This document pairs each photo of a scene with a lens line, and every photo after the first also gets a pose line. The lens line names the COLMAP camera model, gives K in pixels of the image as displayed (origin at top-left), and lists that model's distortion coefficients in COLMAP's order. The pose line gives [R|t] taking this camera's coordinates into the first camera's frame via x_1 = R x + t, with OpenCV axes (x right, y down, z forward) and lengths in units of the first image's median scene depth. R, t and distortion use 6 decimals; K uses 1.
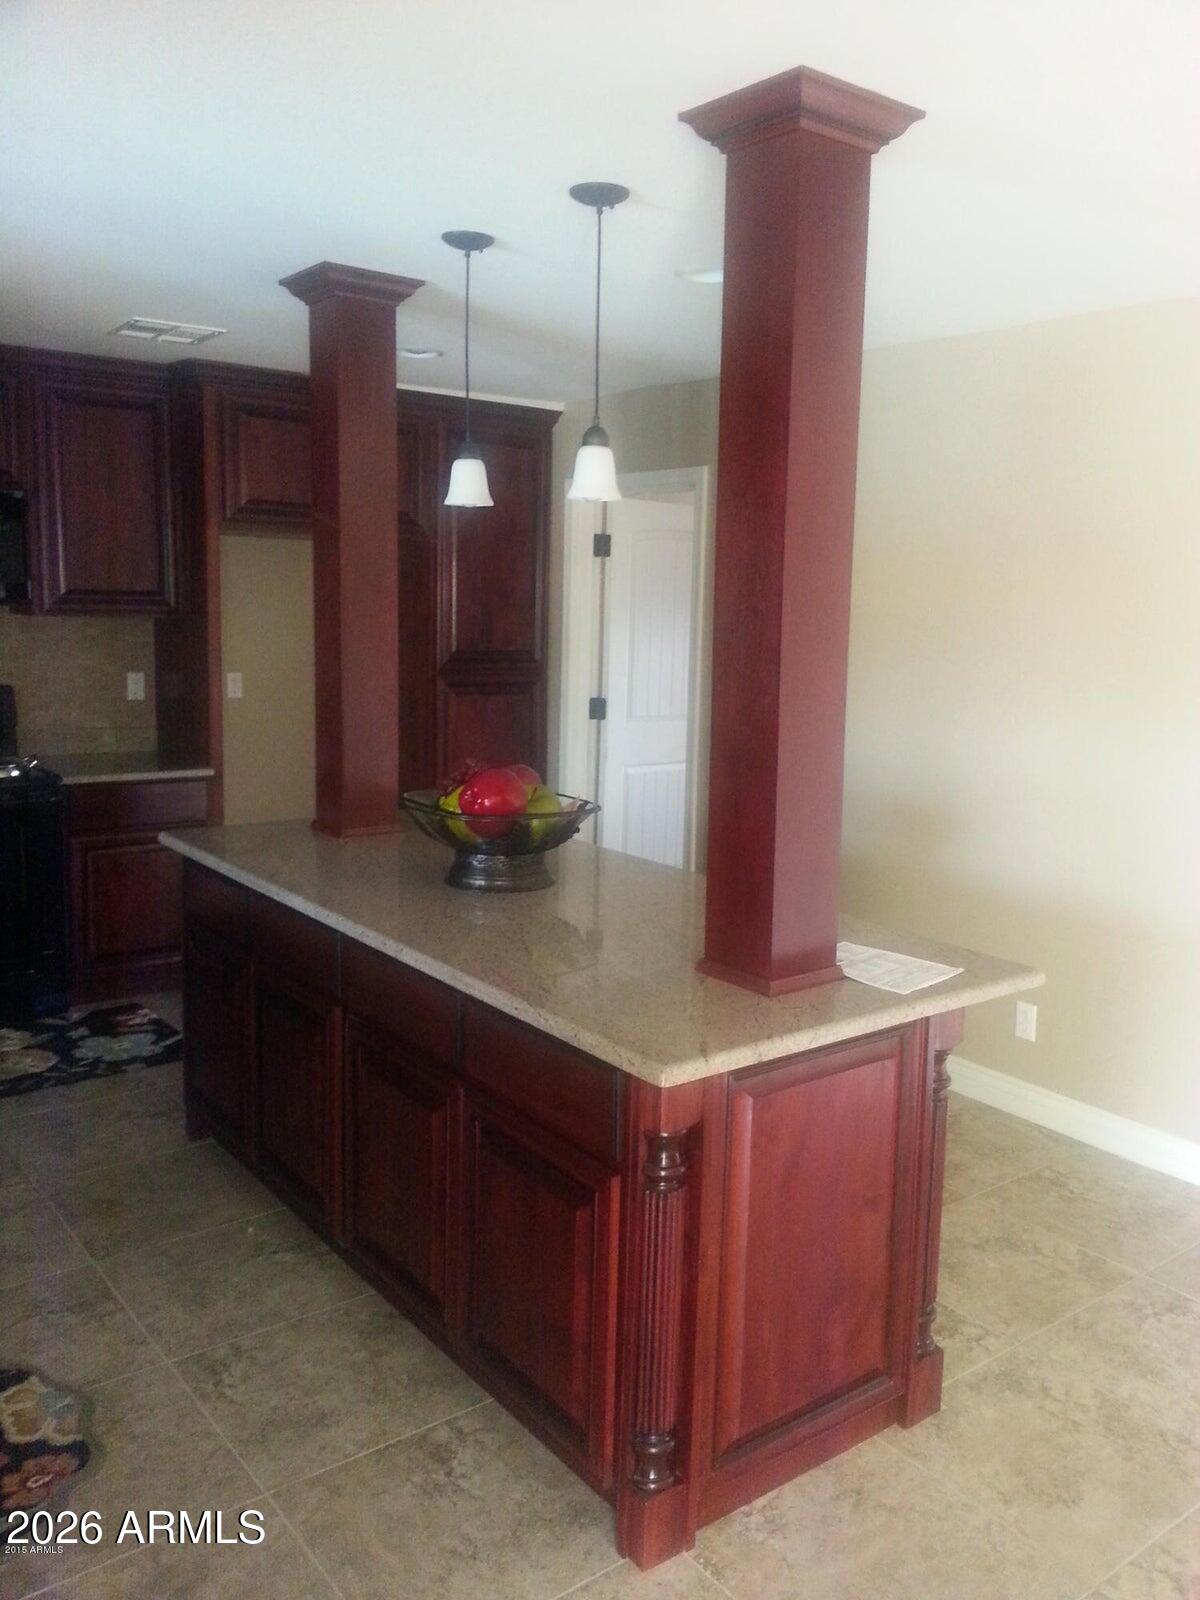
lens RADIAL K [[1316.7, 0, 630.4], [0, 1316.7, 799.9], [0, 0, 1]] dist [0.057999, -0.099631]
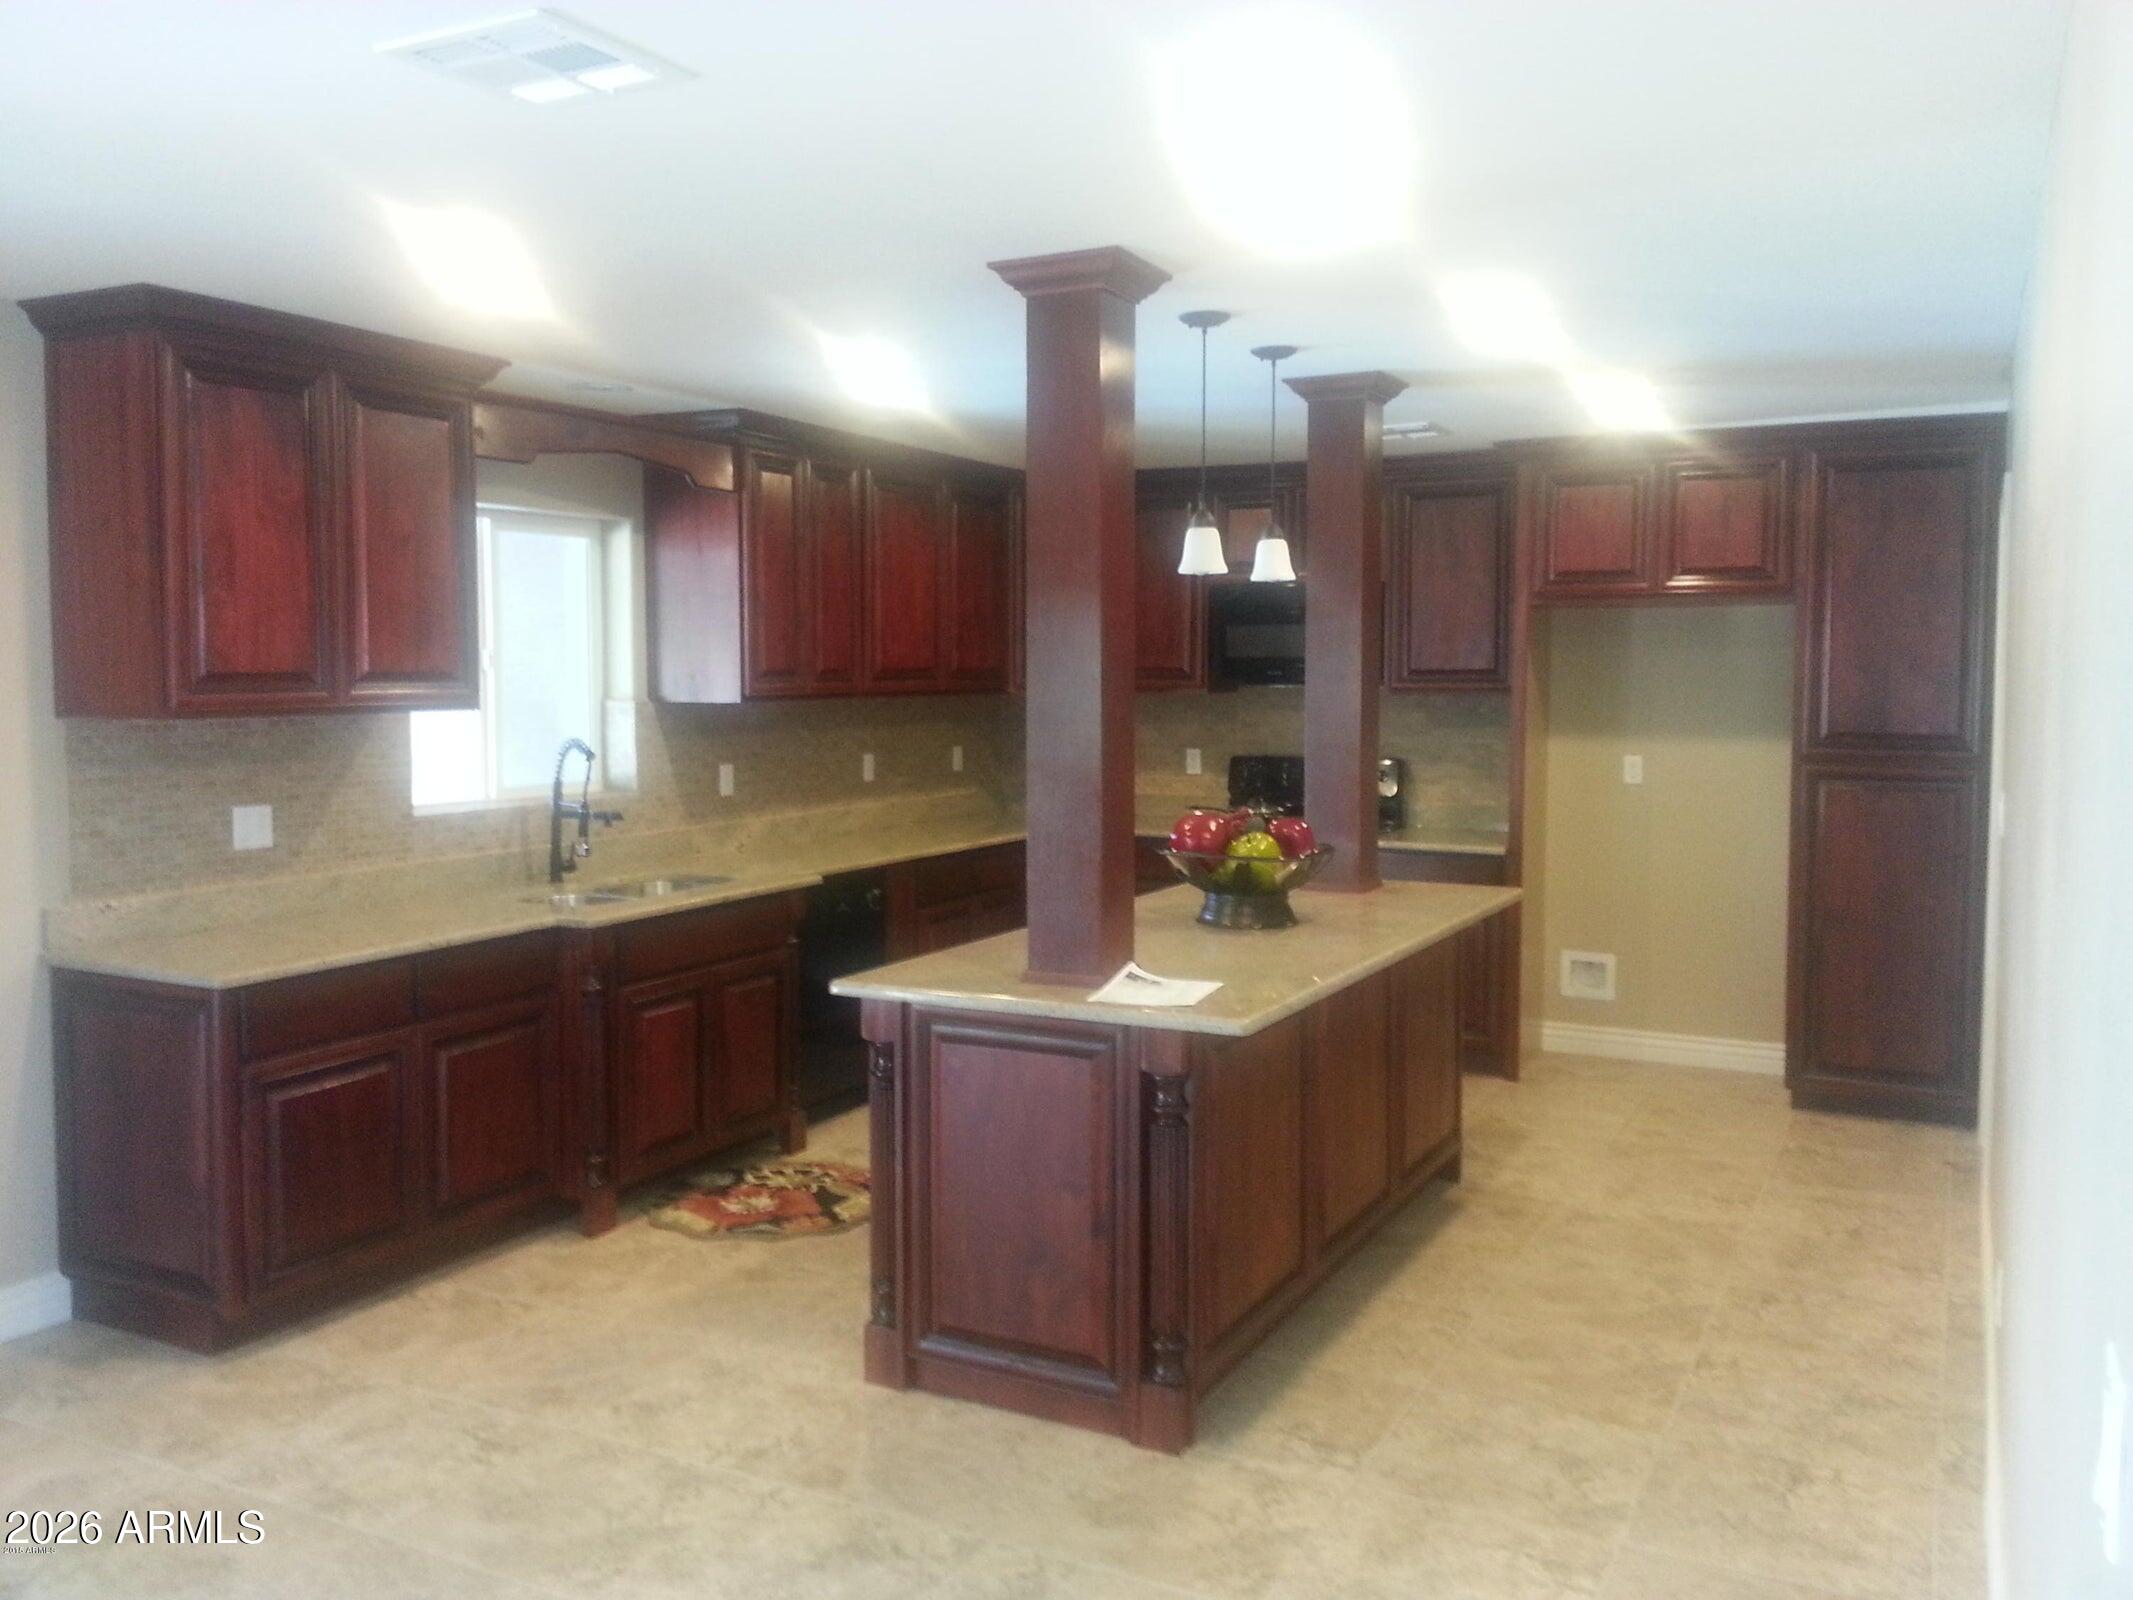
lens RADIAL K [[1755.4, 0, 1053.9], [0, 1755.4, 790.9], [0, 0, 1]] dist [0.057999, -0.099631]
pose [[0.396717, 0.038177, -0.917147, 1.156231], [-0.131237, 0.991230, -0.015506, -0.001880], [0.908511, 0.126515, 0.398248, 0.269337]]
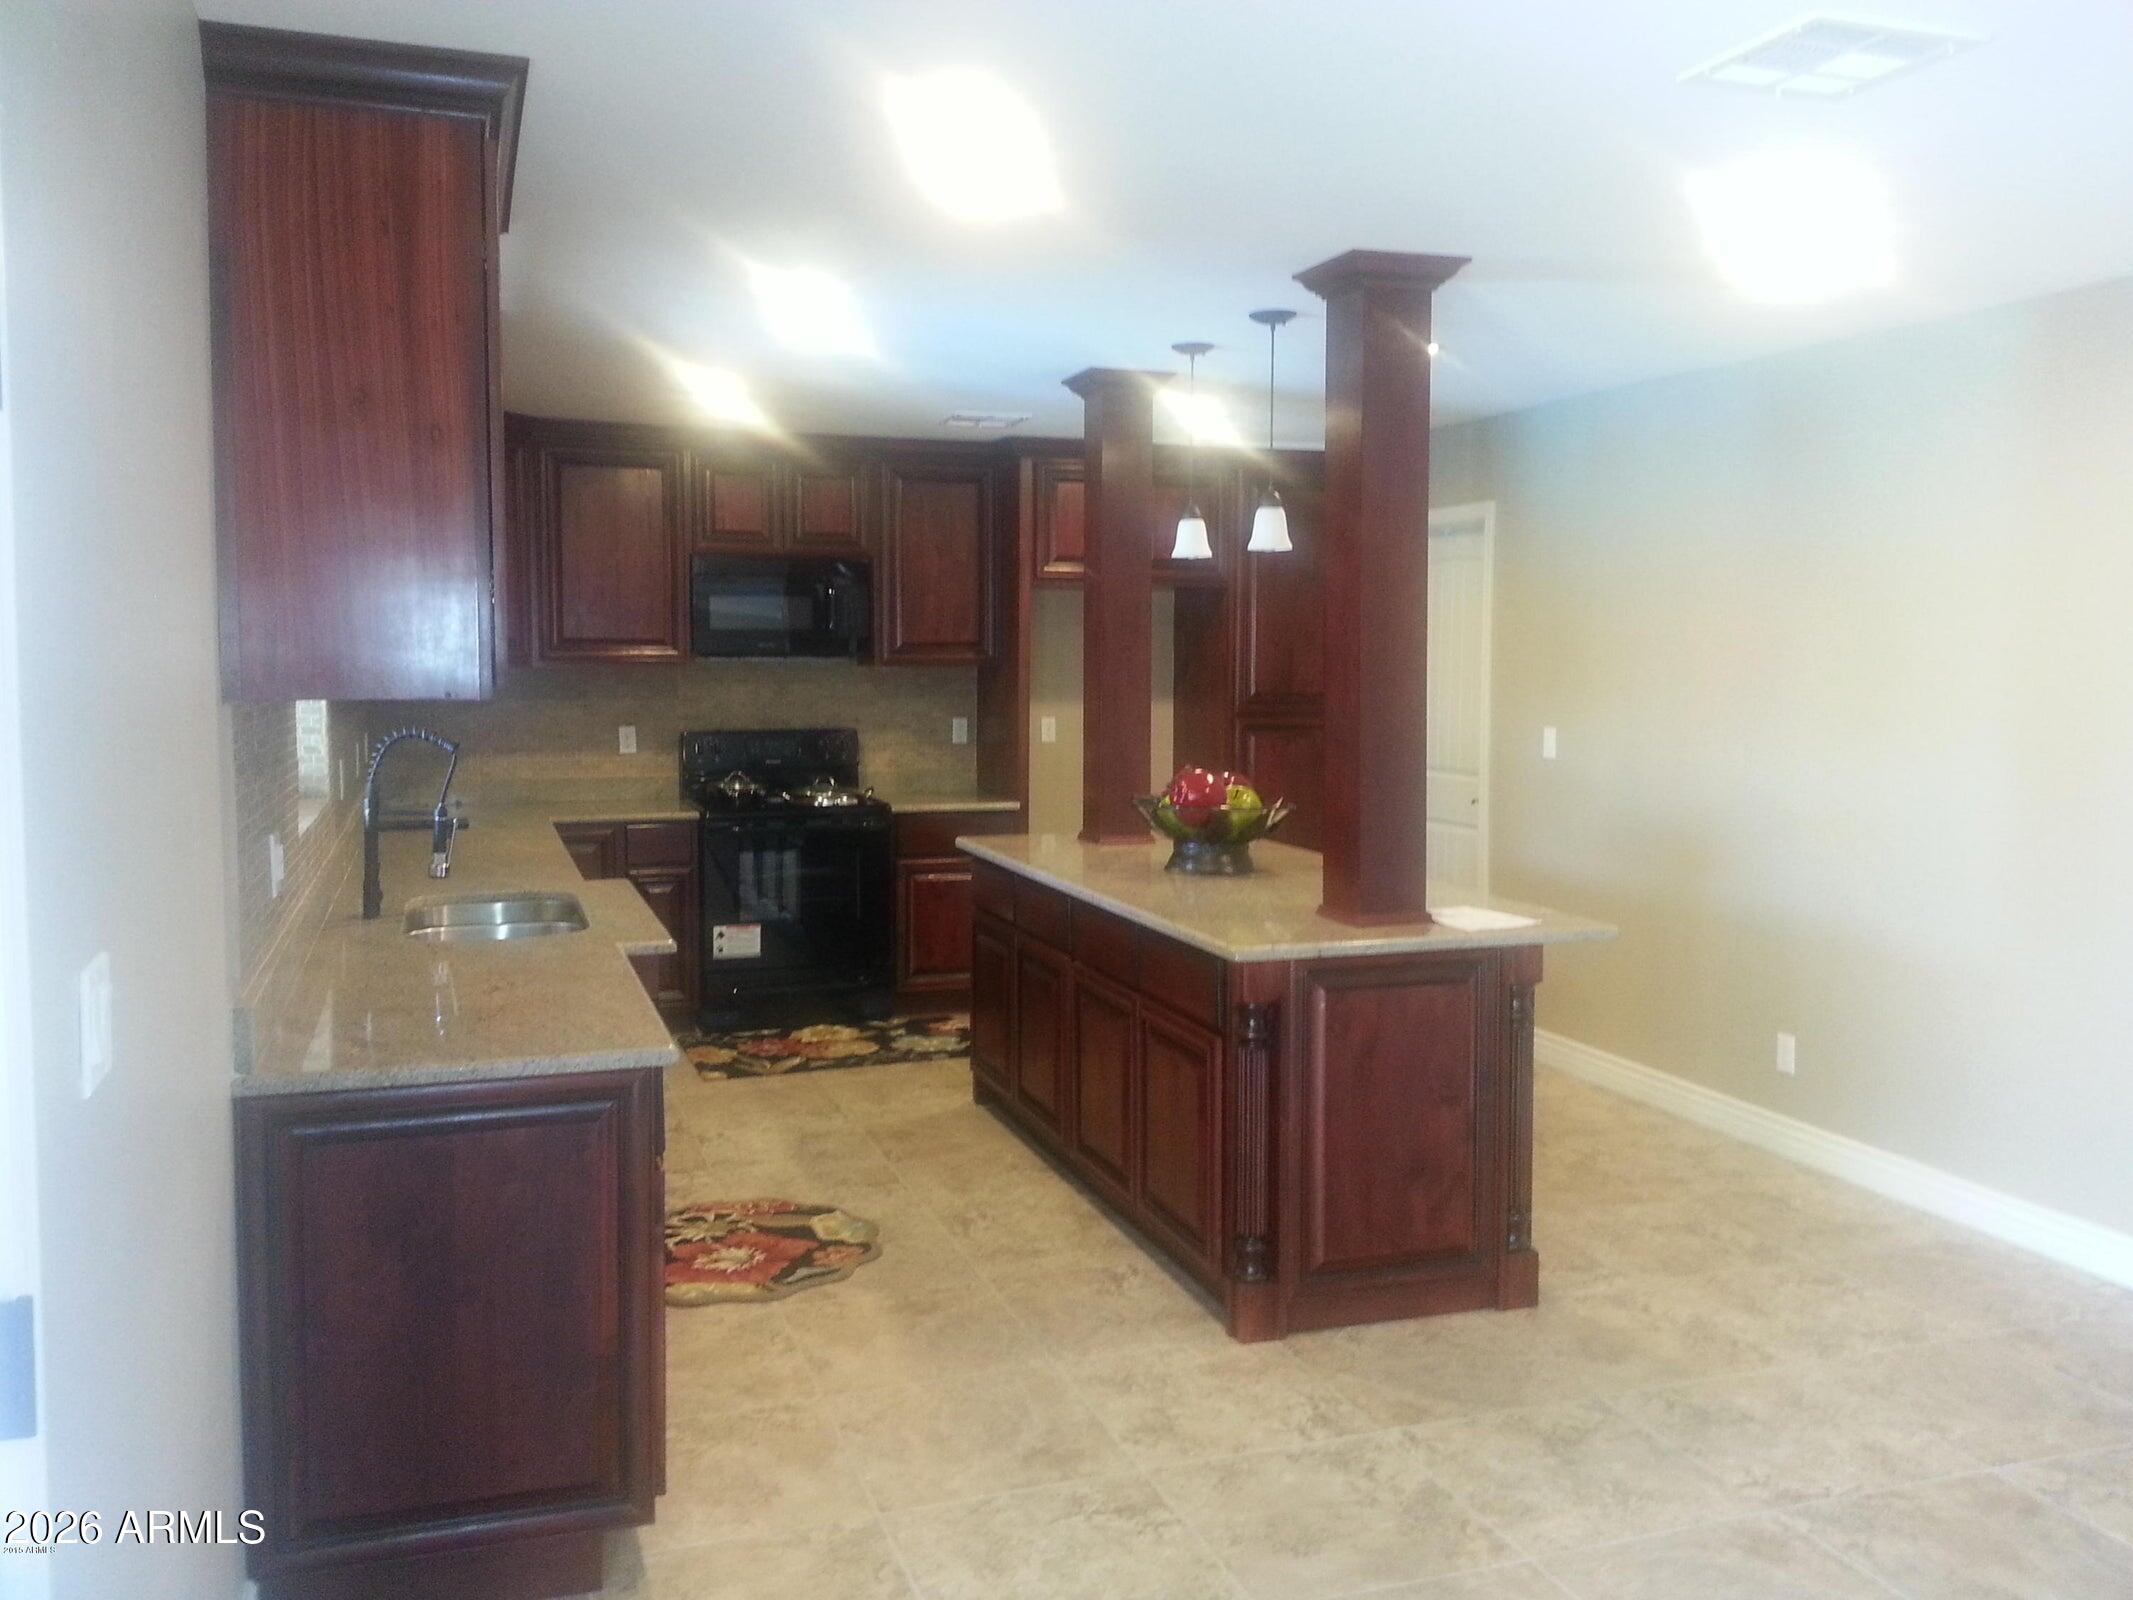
lens RADIAL K [[1755.4, 0, 1031.7], [0, 1755.4, 782.2], [0, 0, 1]] dist [0.057999, -0.099631]
pose [[0.939691, -0.000055, -0.342025, 0.288002], [-0.028390, 0.996537, -0.078159, 0.111337], [0.340844, 0.083155, 0.936435, -0.536764]]
